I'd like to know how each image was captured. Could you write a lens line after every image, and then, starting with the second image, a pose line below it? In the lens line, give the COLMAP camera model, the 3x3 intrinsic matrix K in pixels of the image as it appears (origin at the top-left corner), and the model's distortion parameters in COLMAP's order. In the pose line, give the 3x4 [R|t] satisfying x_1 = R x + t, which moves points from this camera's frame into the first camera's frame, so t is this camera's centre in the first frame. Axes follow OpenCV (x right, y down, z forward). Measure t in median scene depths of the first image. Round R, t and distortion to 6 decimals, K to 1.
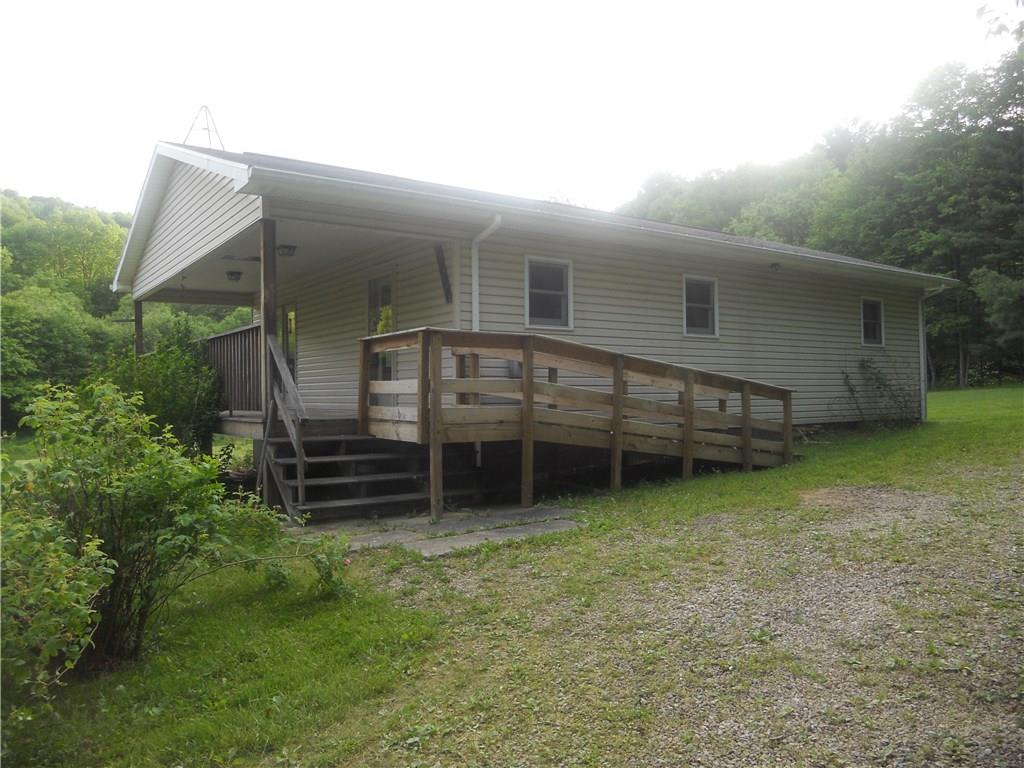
lens RADIAL K [[776.1, 0, 512.0], [0, 776.1, 384.0], [0, 0, 1]] dist [-0.041695, -0.000255]
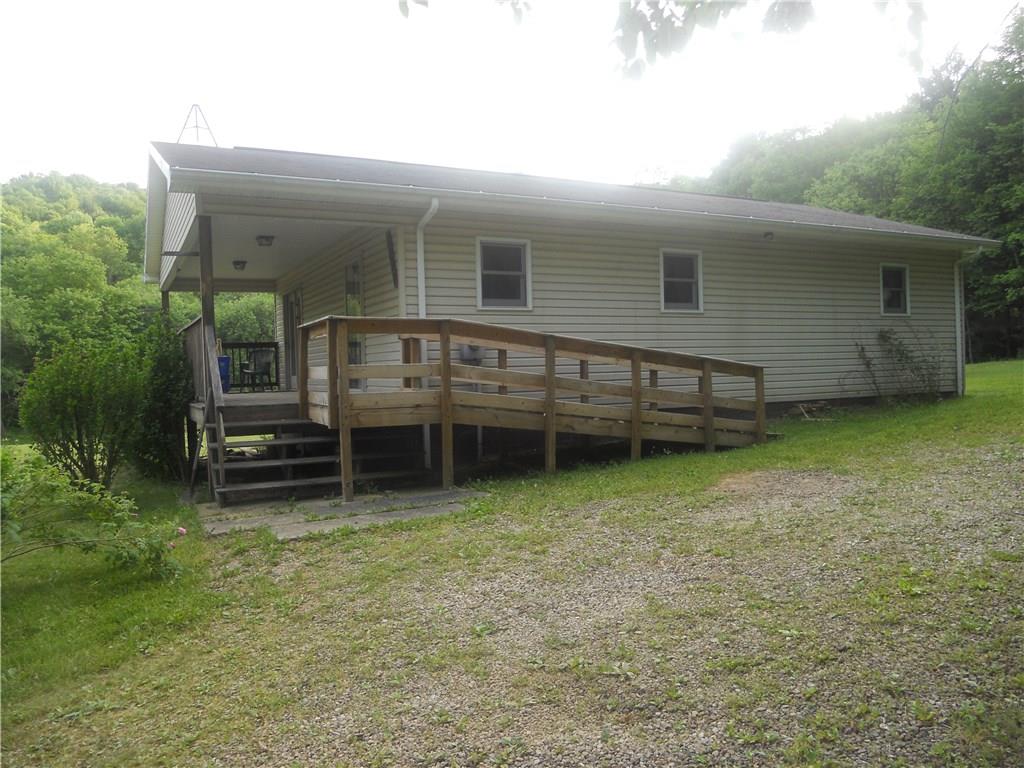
lens RADIAL K [[776.1, 0, 512.0], [0, 776.1, 384.0], [0, 0, 1]] dist [-0.041695, -0.000255]
pose [[0.990749, -0.014434, -0.134941, 0.189939], [0.019099, 0.999261, 0.033343, -0.008798], [0.134360, -0.035611, 0.990293, 0.009629]]
